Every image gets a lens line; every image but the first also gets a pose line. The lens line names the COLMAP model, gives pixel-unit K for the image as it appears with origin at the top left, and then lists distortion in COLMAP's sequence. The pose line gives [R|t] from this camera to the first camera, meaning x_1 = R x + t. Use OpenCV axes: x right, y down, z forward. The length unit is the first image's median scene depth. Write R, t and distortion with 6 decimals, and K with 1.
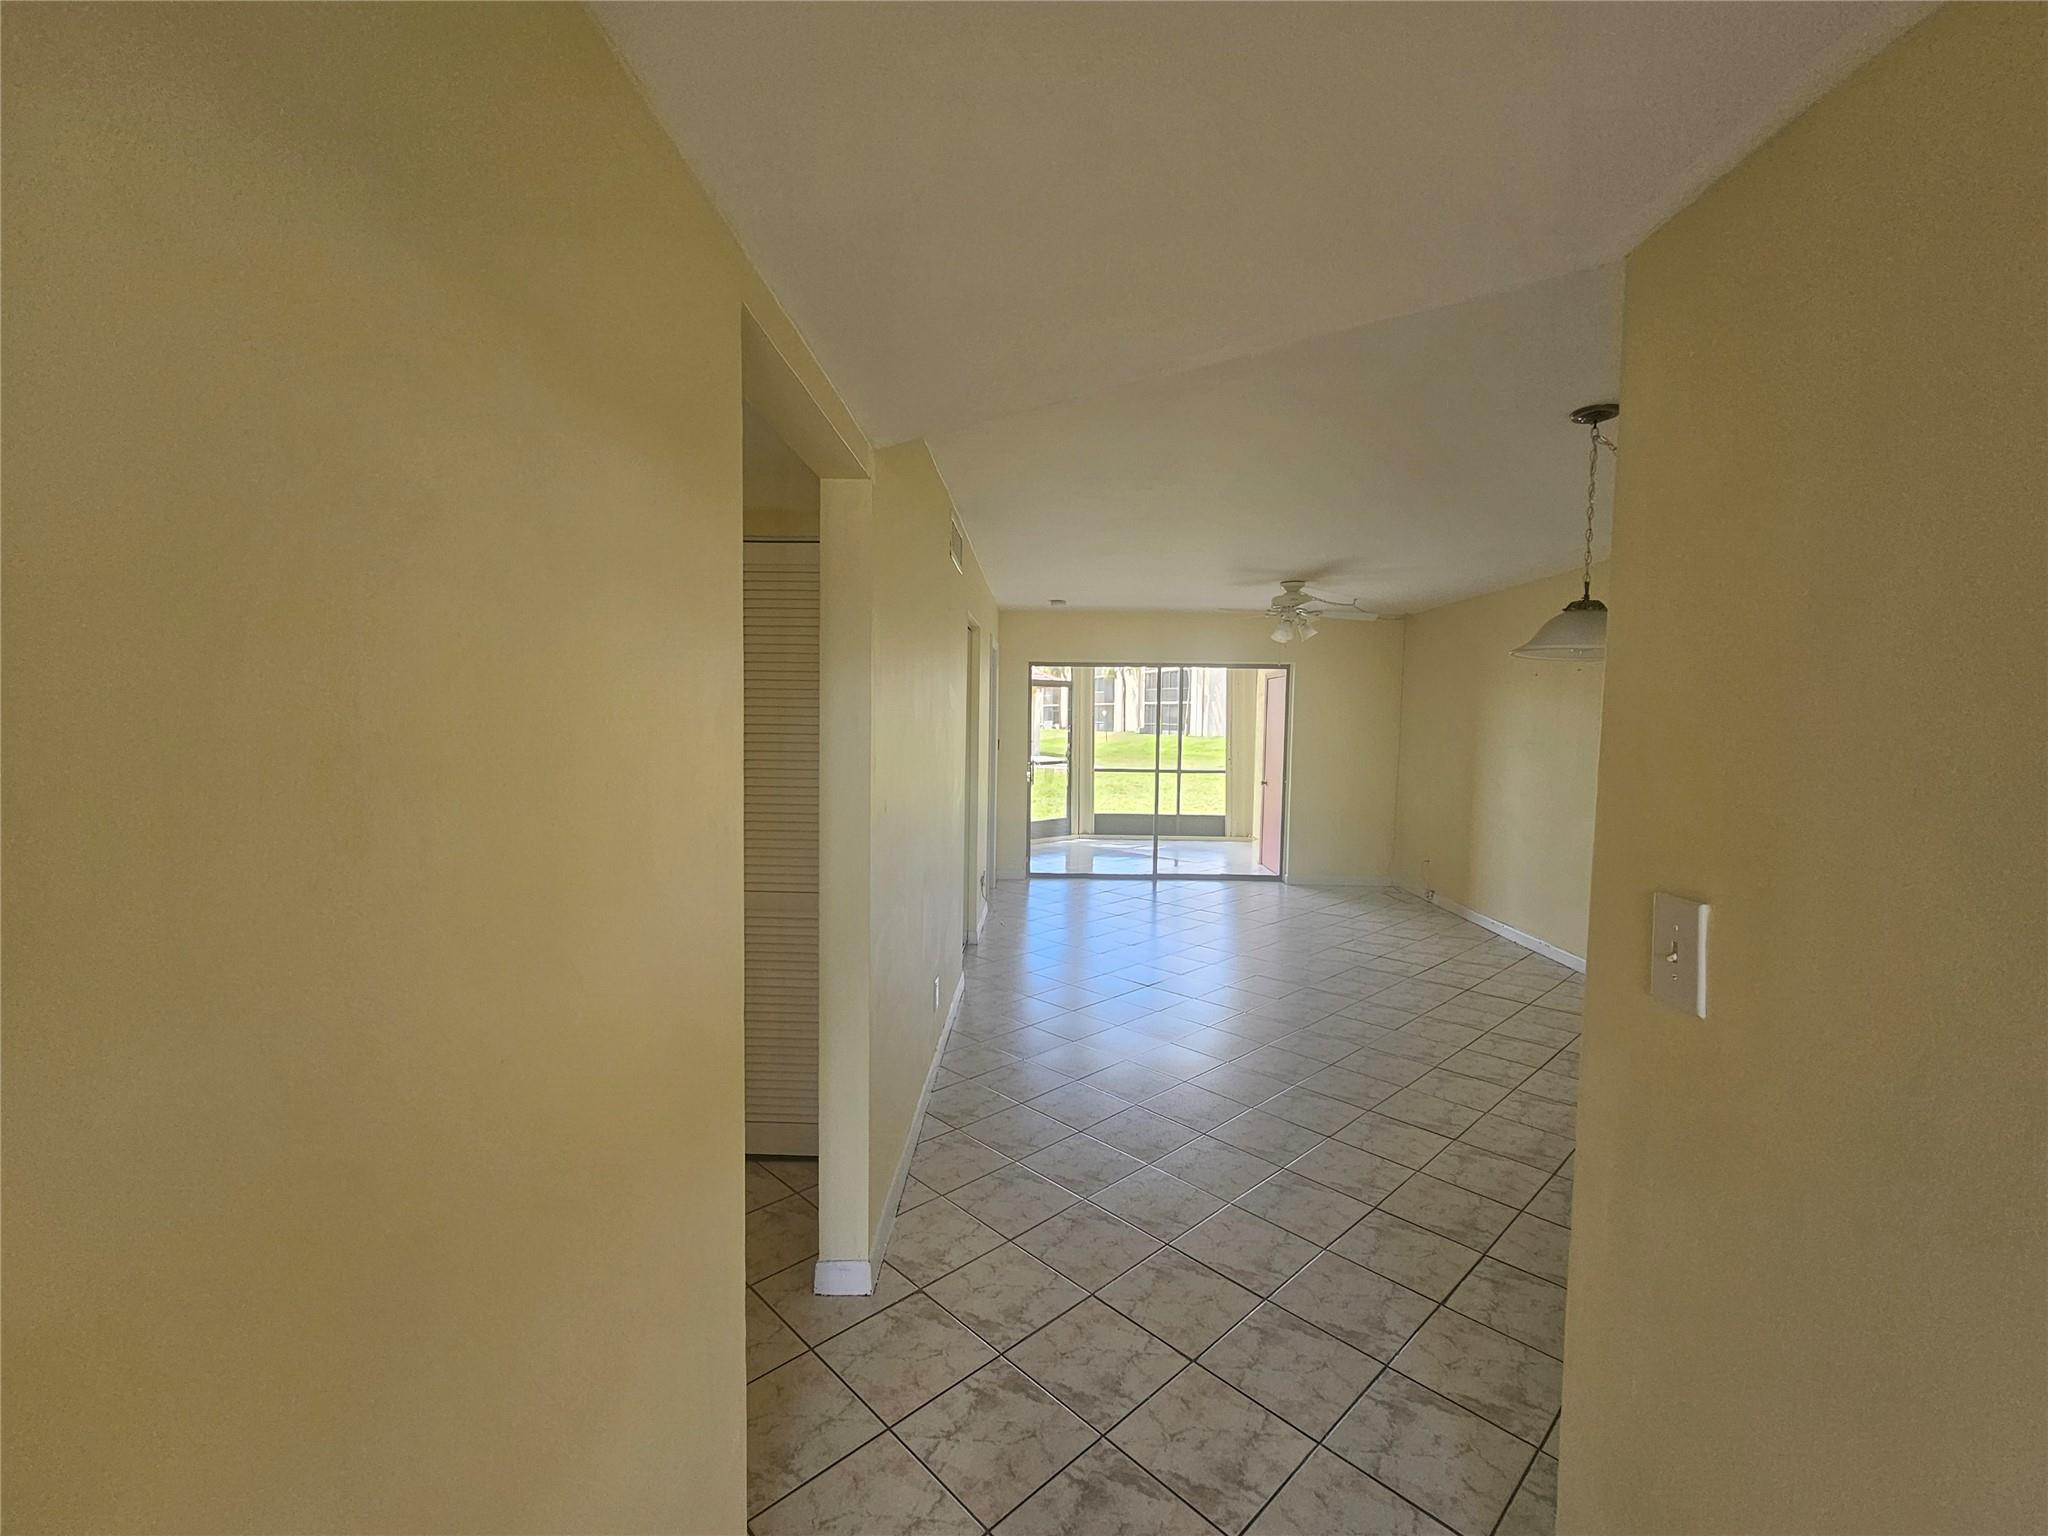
lens RADIAL K [[873.8, 0, 1024.6], [0, 873.8, 777.7], [0, 0, 1]] dist [0.000624, 0.000112]
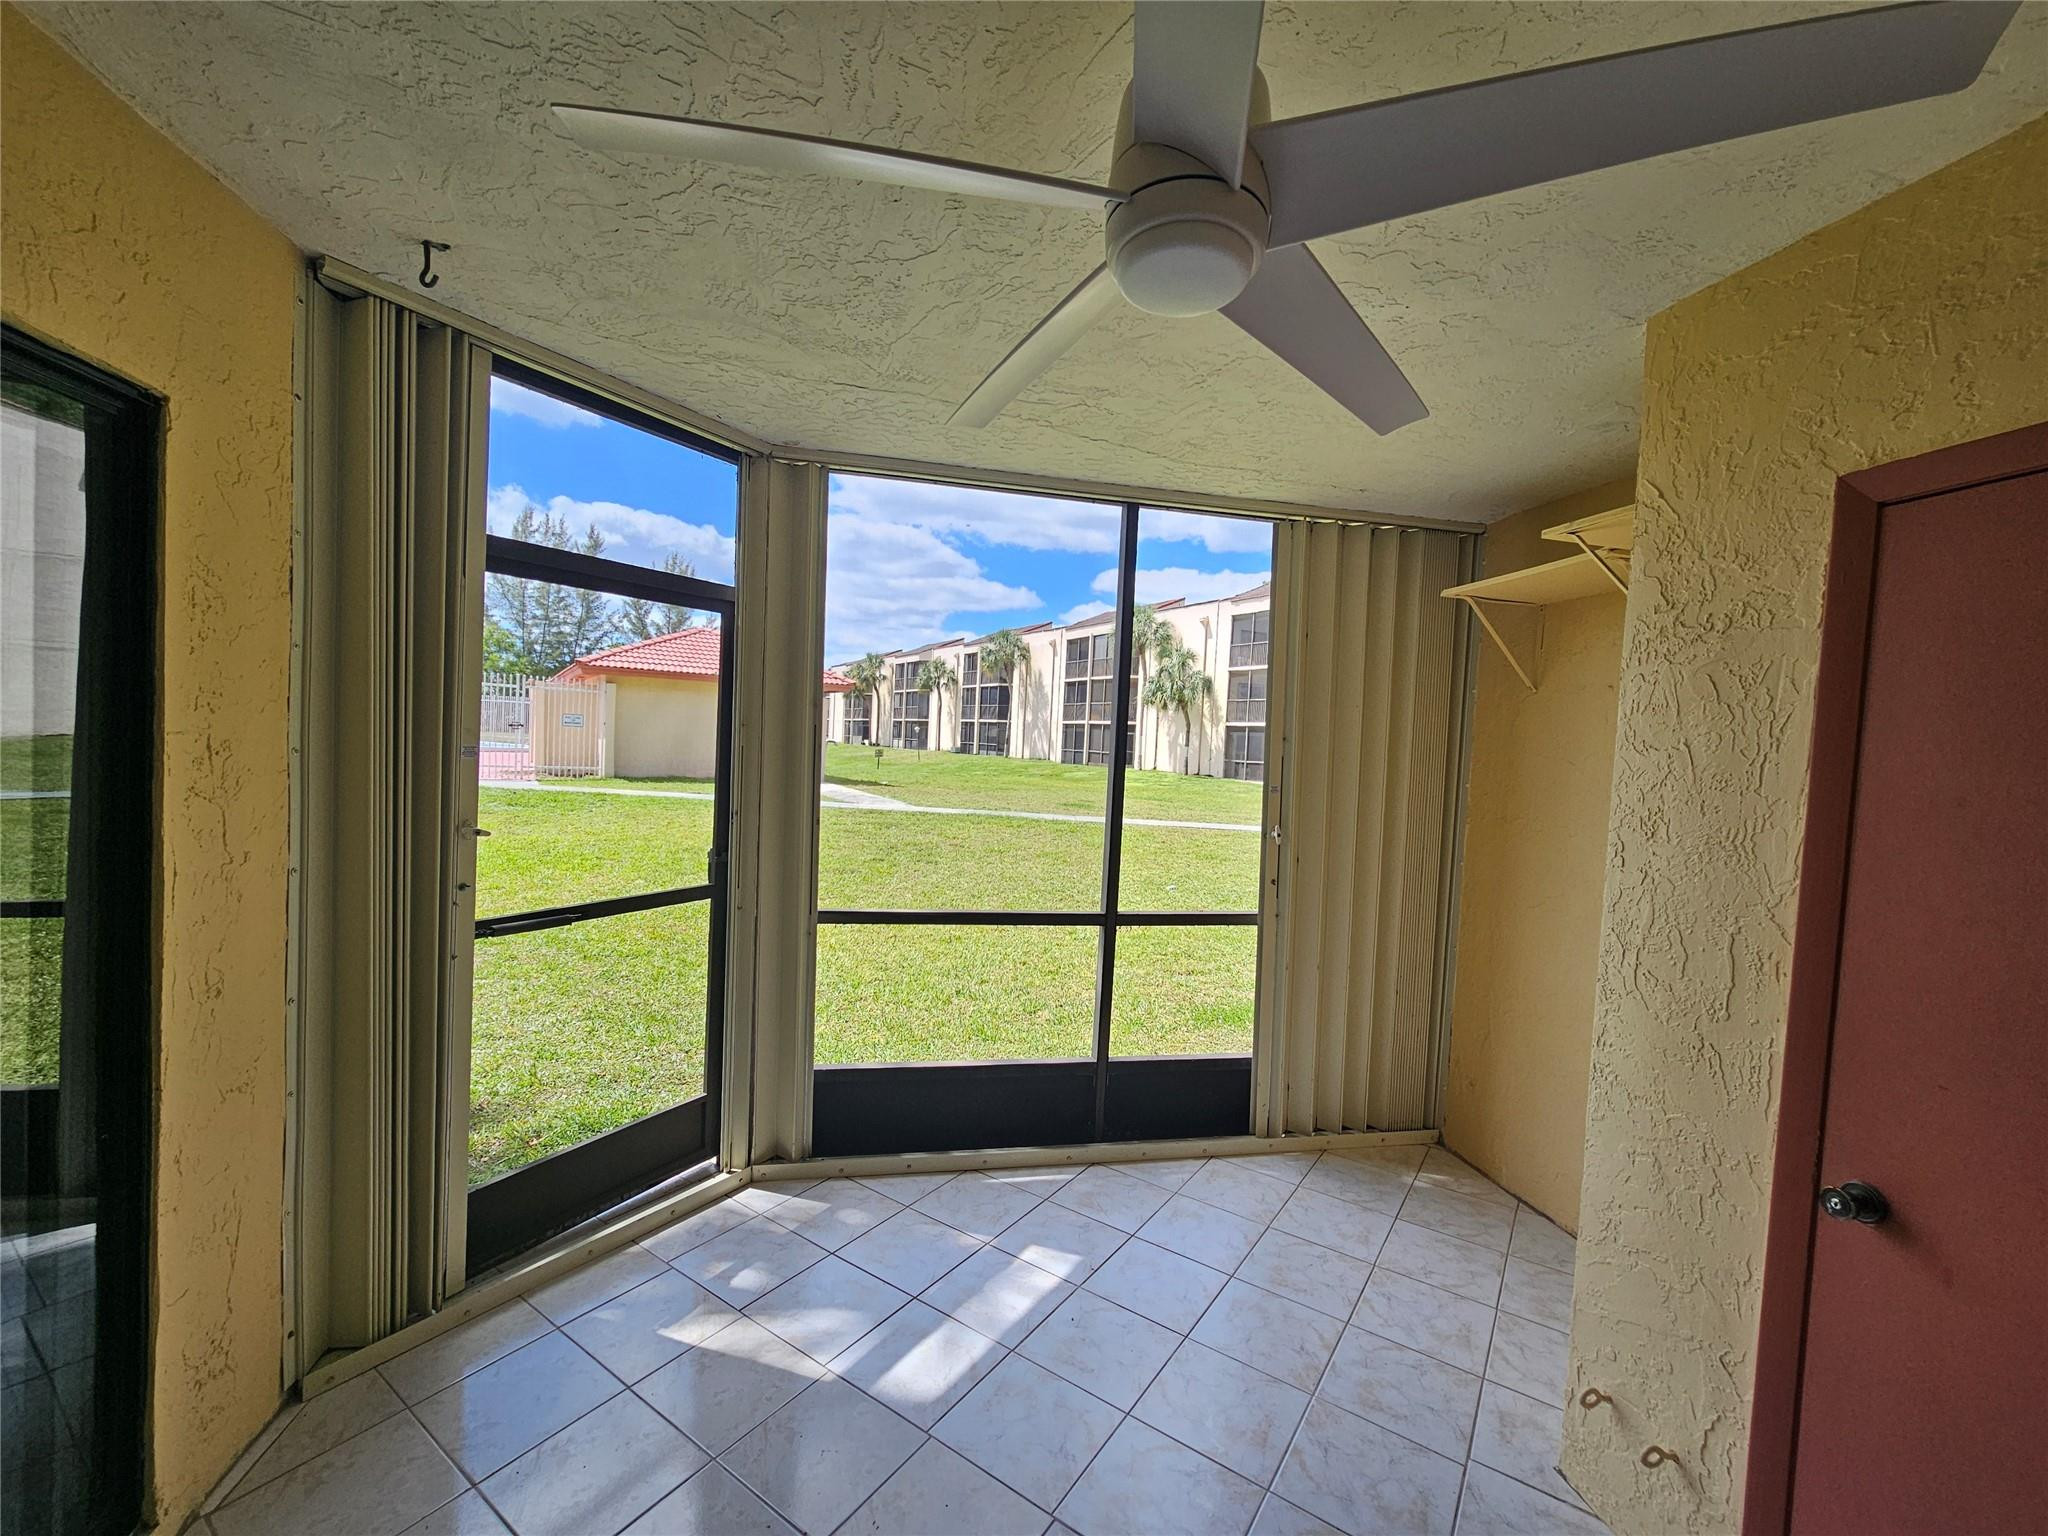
lens RADIAL K [[837.3, 0, 1023.4], [0, 837.3, 770.9], [0, 0, 1]] dist [-0.002167, 0.000055]
pose [[0.976938, 0.021570, 0.212431, 0.115747], [-0.016010, 0.999484, -0.027857, -0.064905], [-0.212922, 0.023814, 0.976779, 0.972016]]
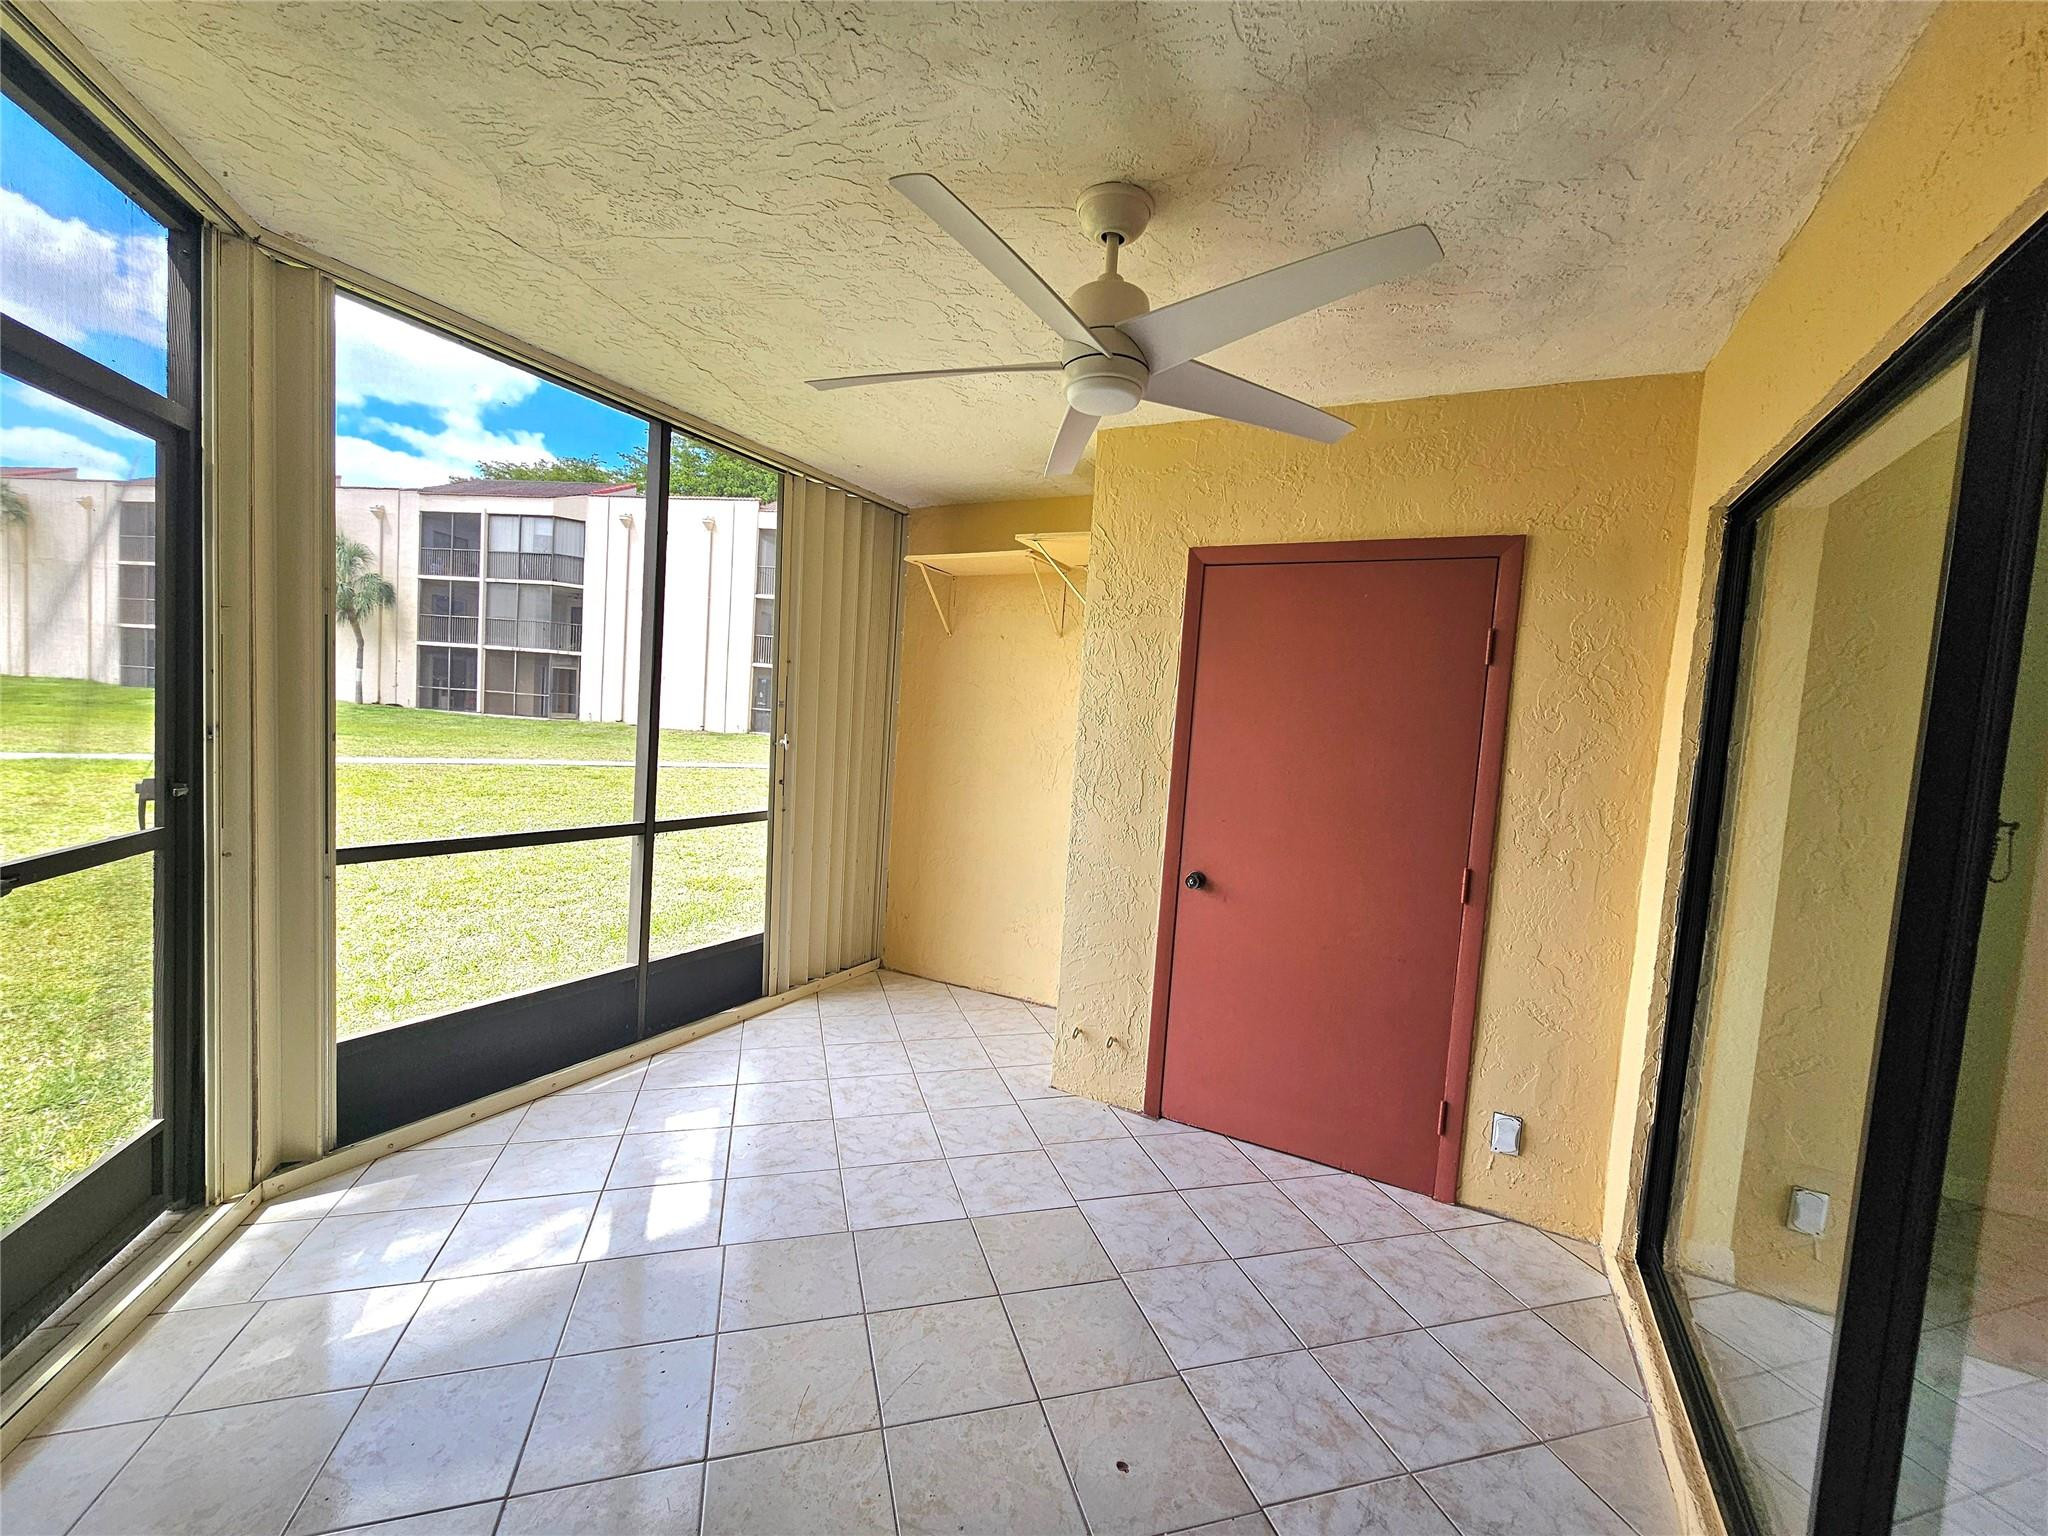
lens RADIAL K [[839.4, 0, 1028.1], [0, 839.4, 774.5], [0, 0, 1]] dist [0.000332, 0.000259]
pose [[0.447590, -0.045608, 0.893075, -0.038416], [0.002208, 0.998752, 0.049898, -0.053330], [-0.894236, -0.020362, 0.447132, 0.999252]]
